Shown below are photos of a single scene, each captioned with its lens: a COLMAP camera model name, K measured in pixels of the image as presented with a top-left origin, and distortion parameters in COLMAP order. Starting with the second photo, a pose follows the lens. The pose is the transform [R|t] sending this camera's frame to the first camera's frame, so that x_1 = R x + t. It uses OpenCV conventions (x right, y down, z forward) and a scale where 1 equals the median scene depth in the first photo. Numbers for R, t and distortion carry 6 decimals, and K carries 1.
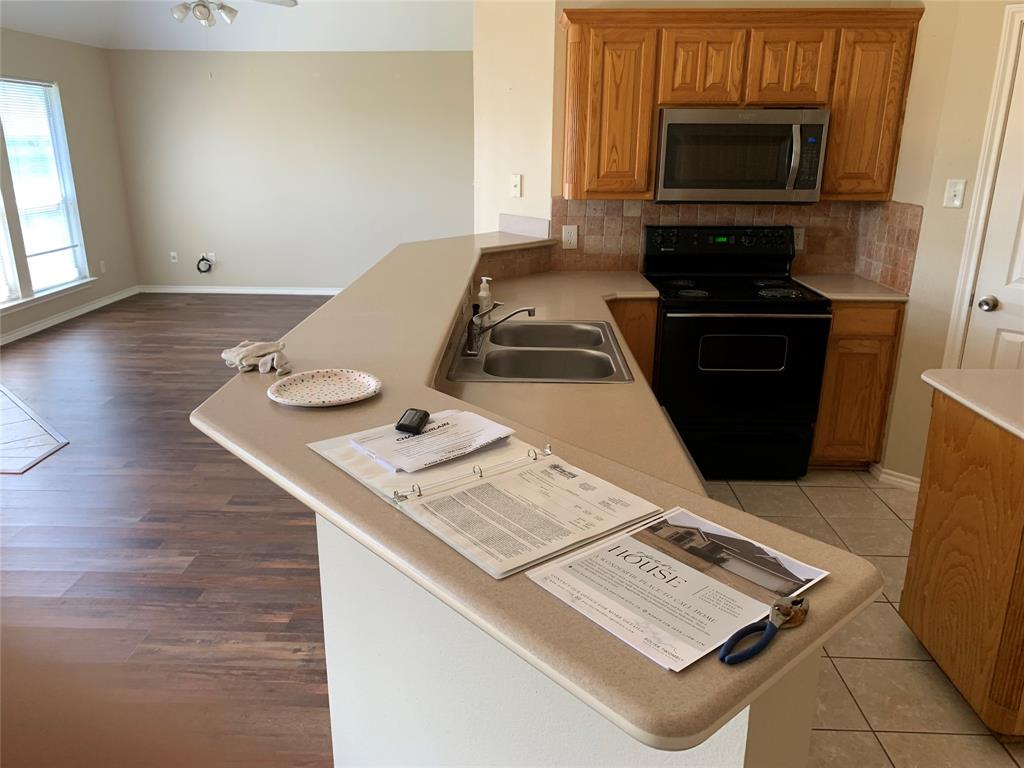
lens RADIAL K [[779.4, 0, 502.6], [0, 779.4, 390.7], [0, 0, 1]] dist [0.011656, -0.012319]
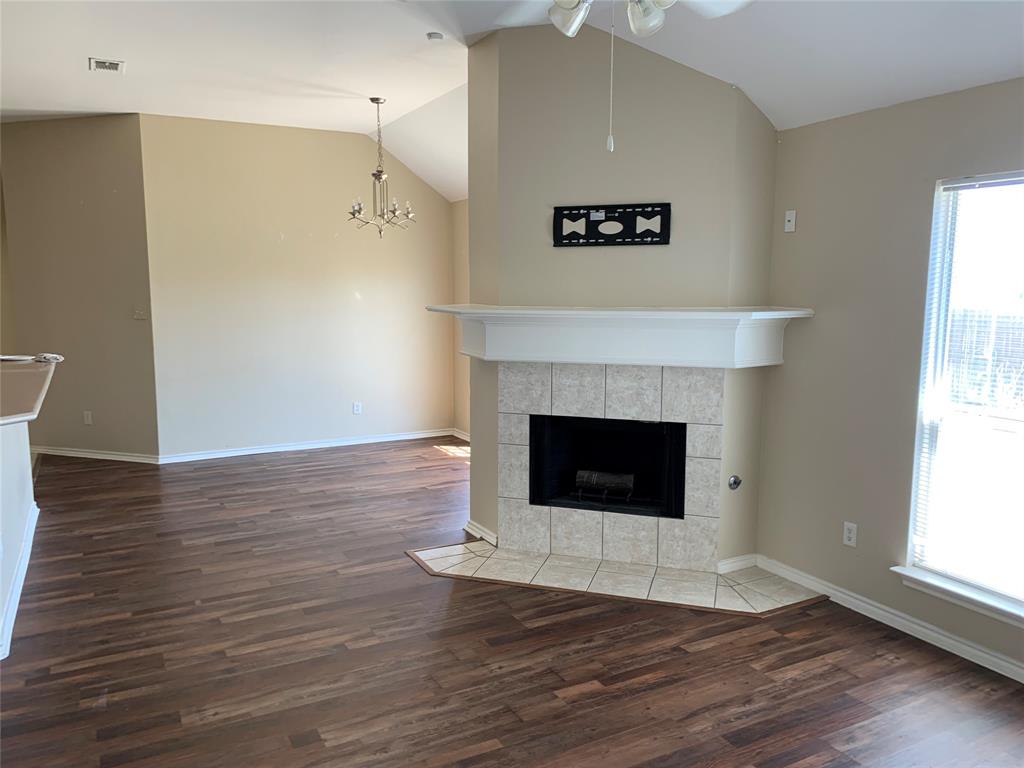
lens RADIAL K [[779.4, 0, 512.2], [0, 779.4, 384.7], [0, 0, 1]] dist [0.011656, -0.012319]
pose [[-0.864740, 0.057259, -0.498946, -0.110364], [-0.160847, 0.909573, 0.383153, -0.459219], [0.475766, 0.411581, -0.777333, 1.371939]]
